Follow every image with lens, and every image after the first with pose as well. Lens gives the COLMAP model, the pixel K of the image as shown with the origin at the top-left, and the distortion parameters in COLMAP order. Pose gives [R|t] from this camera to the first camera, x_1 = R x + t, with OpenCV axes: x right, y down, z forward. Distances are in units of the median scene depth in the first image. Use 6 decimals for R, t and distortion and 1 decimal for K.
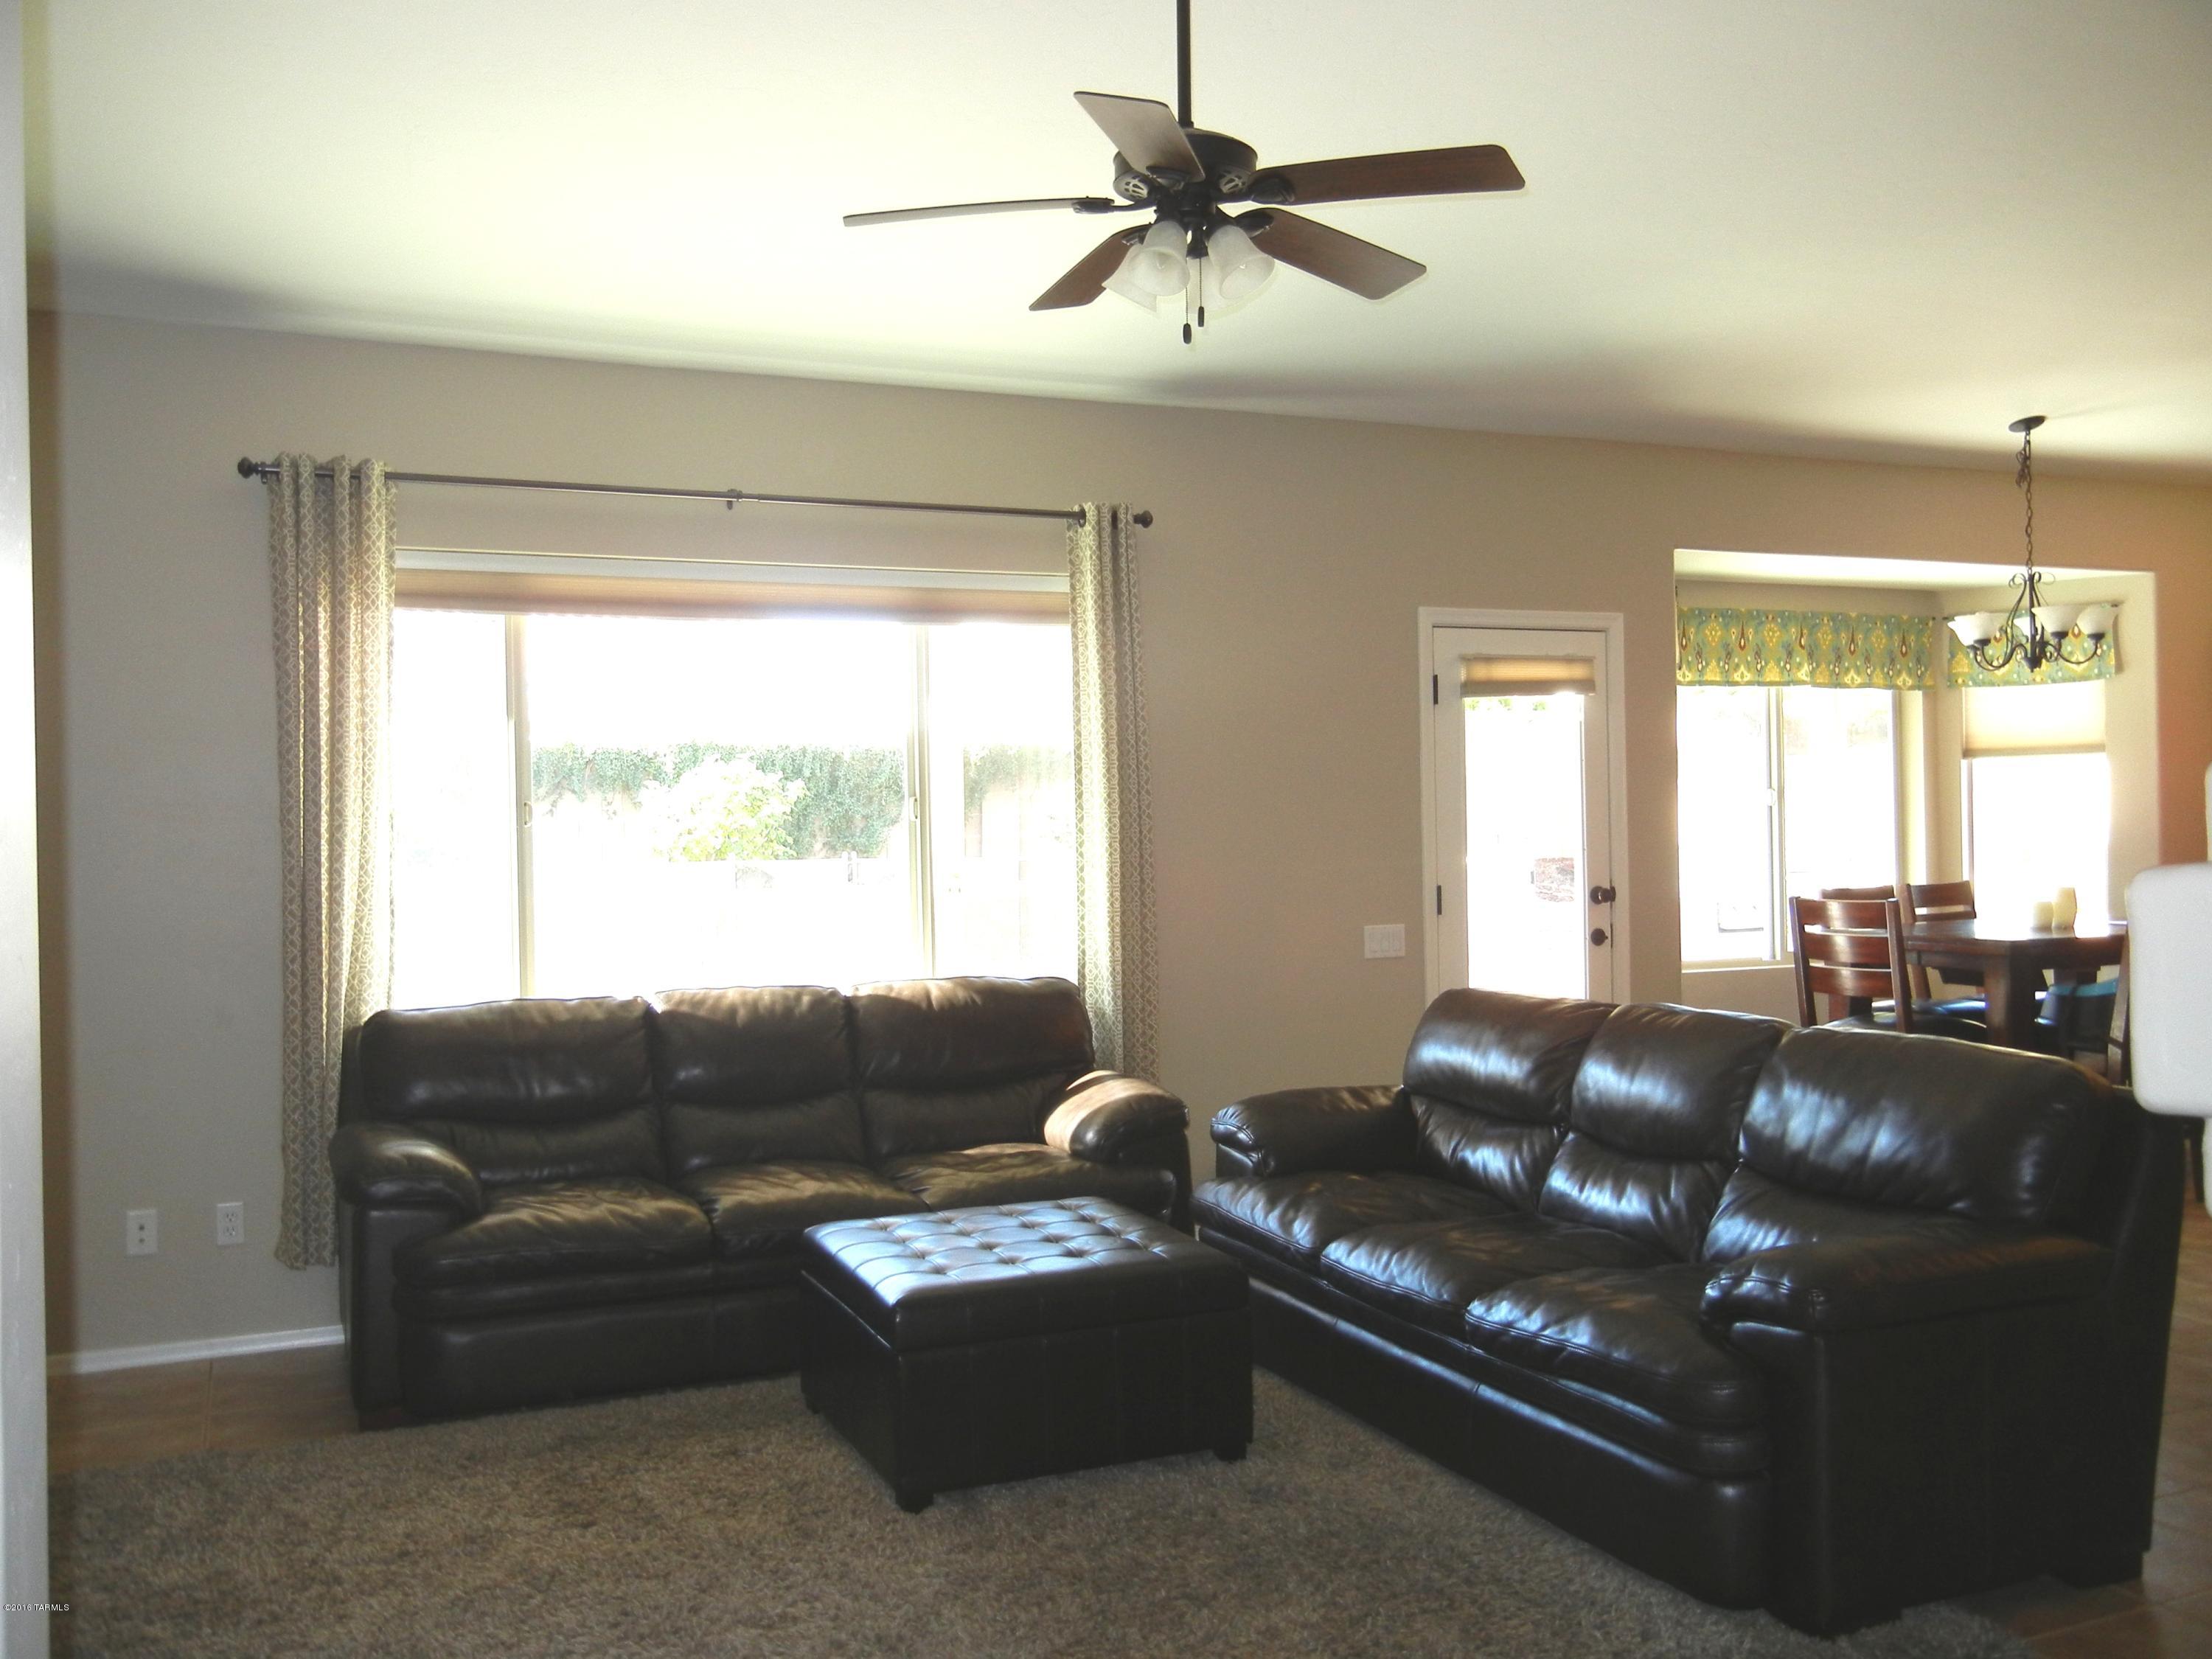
lens RADIAL K [[1917.7, 0, 1106.0], [0, 1917.7, 829.5], [0, 0, 1]] dist [0.081551, -0.099387]
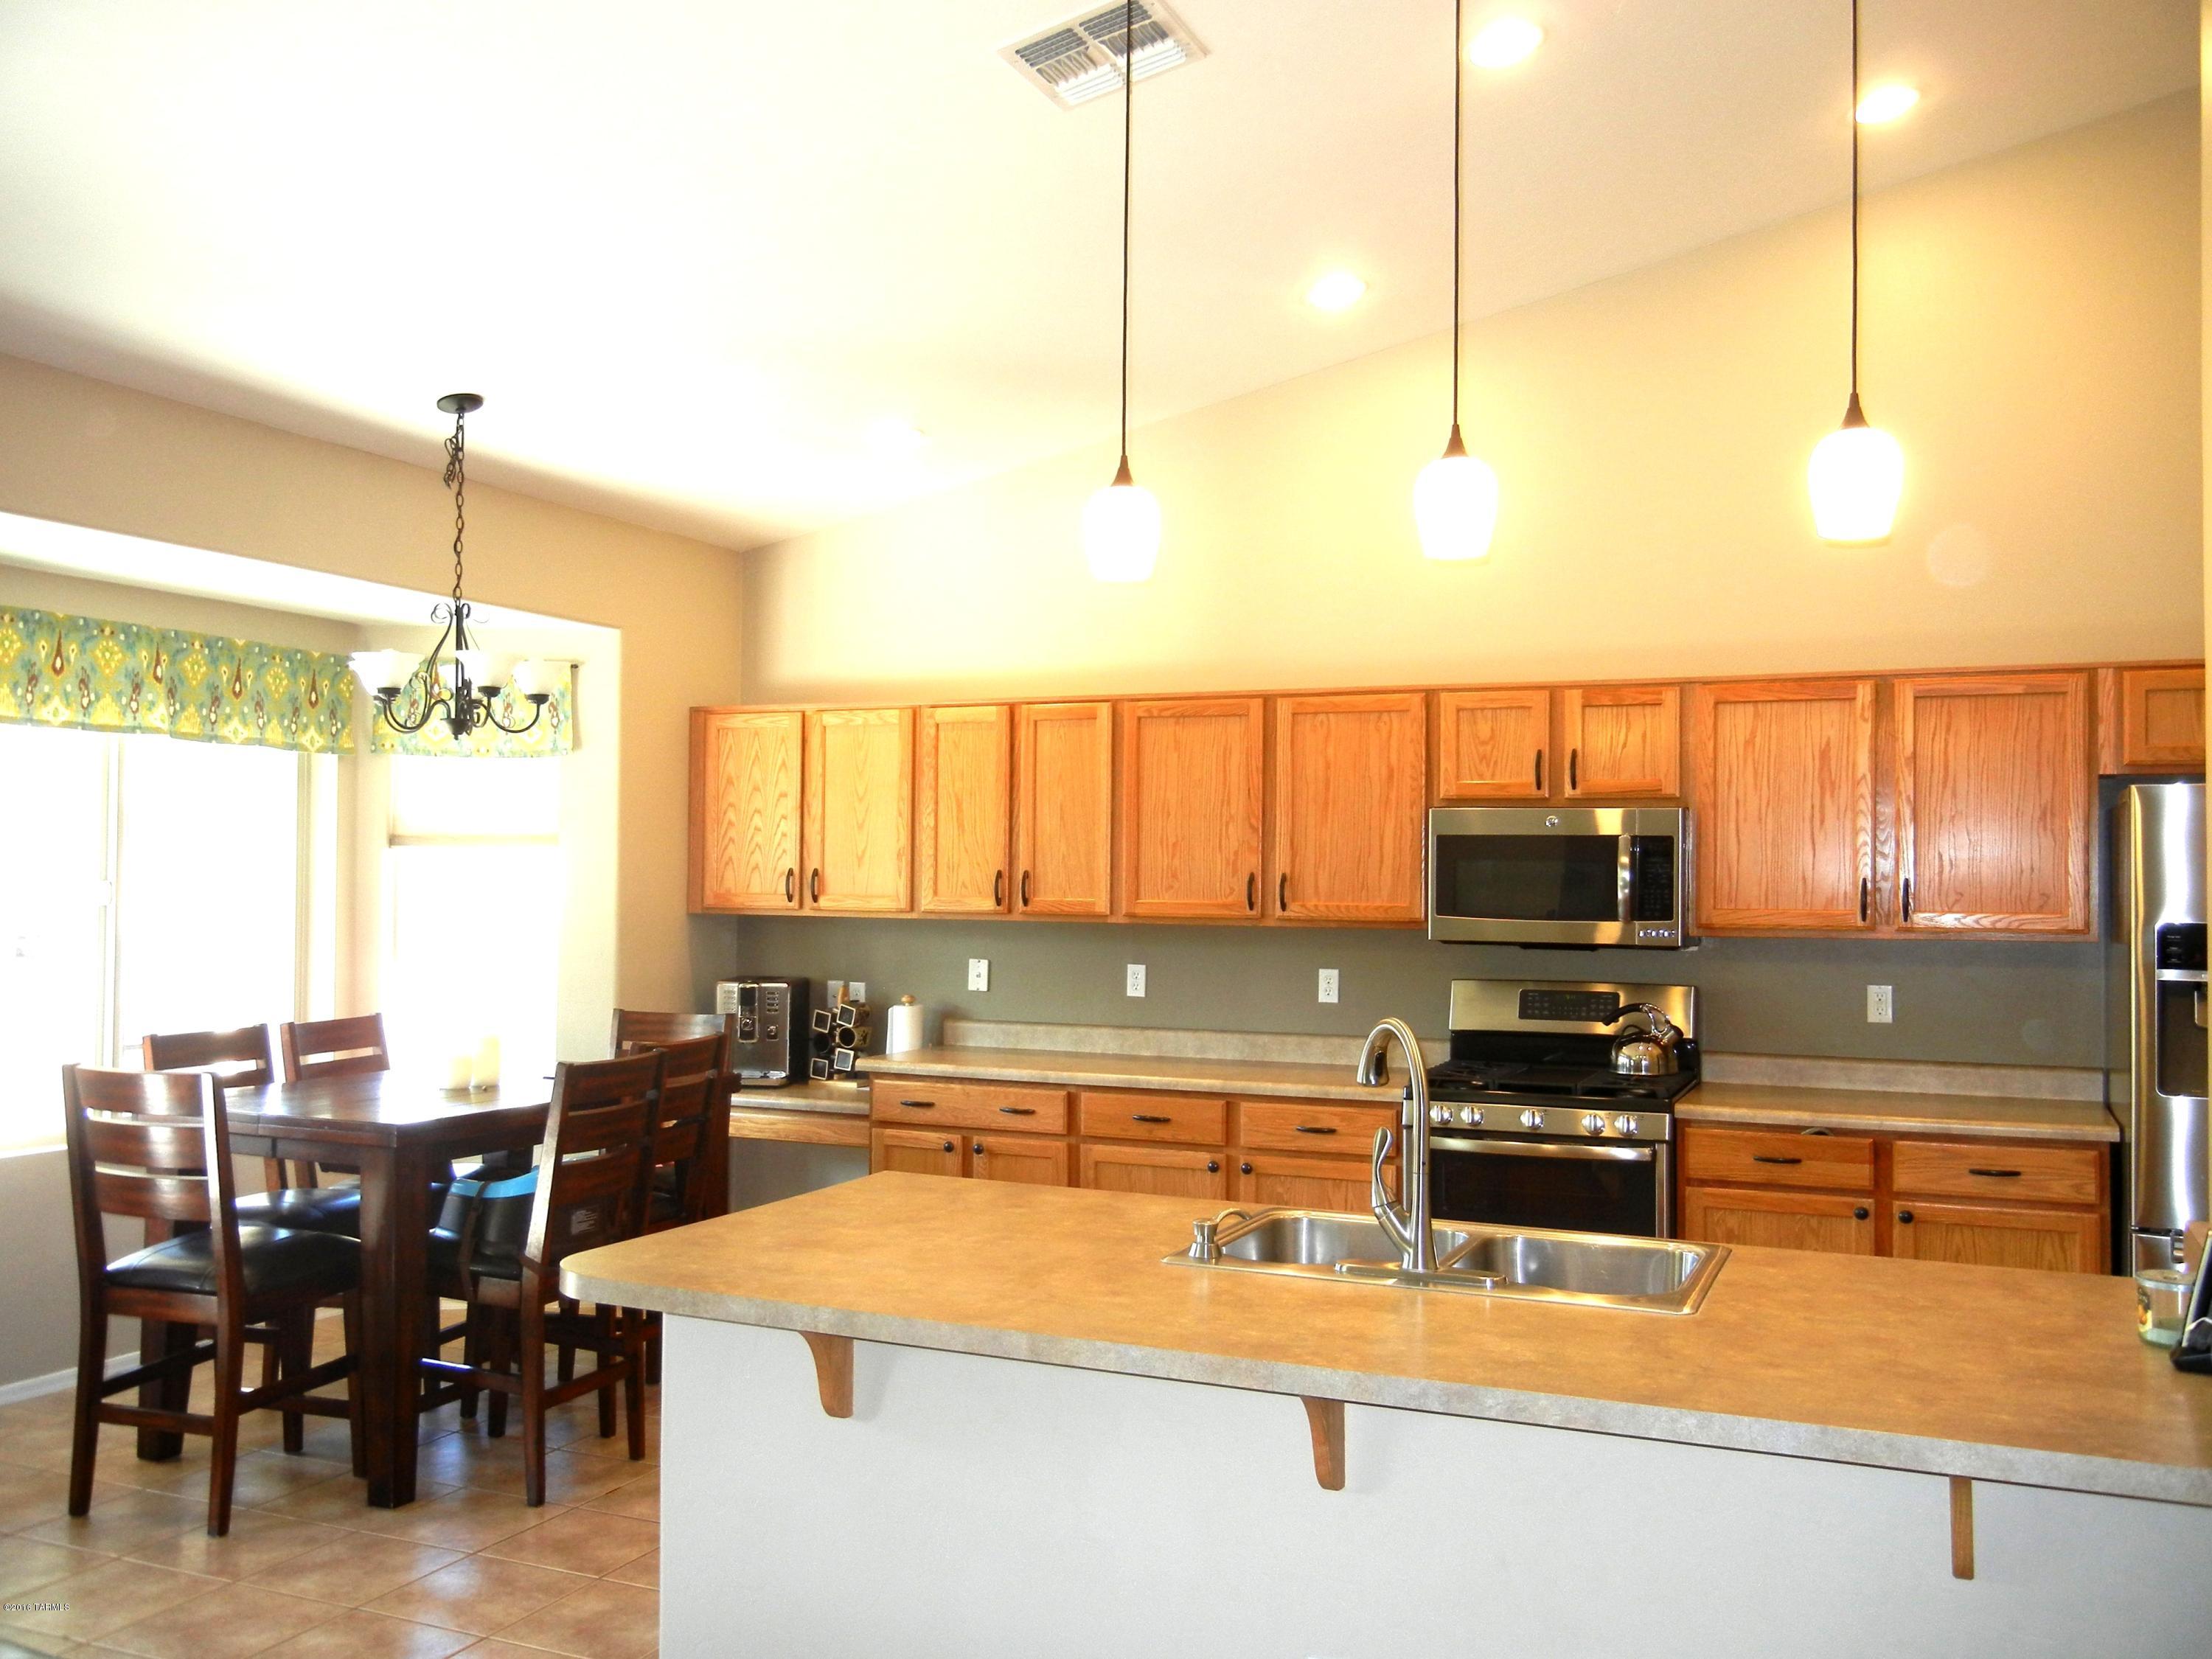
lens RADIAL K [[1917.7, 0, 1106.0], [0, 1917.7, 829.5], [0, 0, 1]] dist [0.081551, -0.099387]
pose [[0.749667, 0.041547, 0.660510, 0.158810], [-0.020884, 0.999016, -0.039136, -0.020657], [-0.661486, 0.015545, 0.749796, 0.257168]]
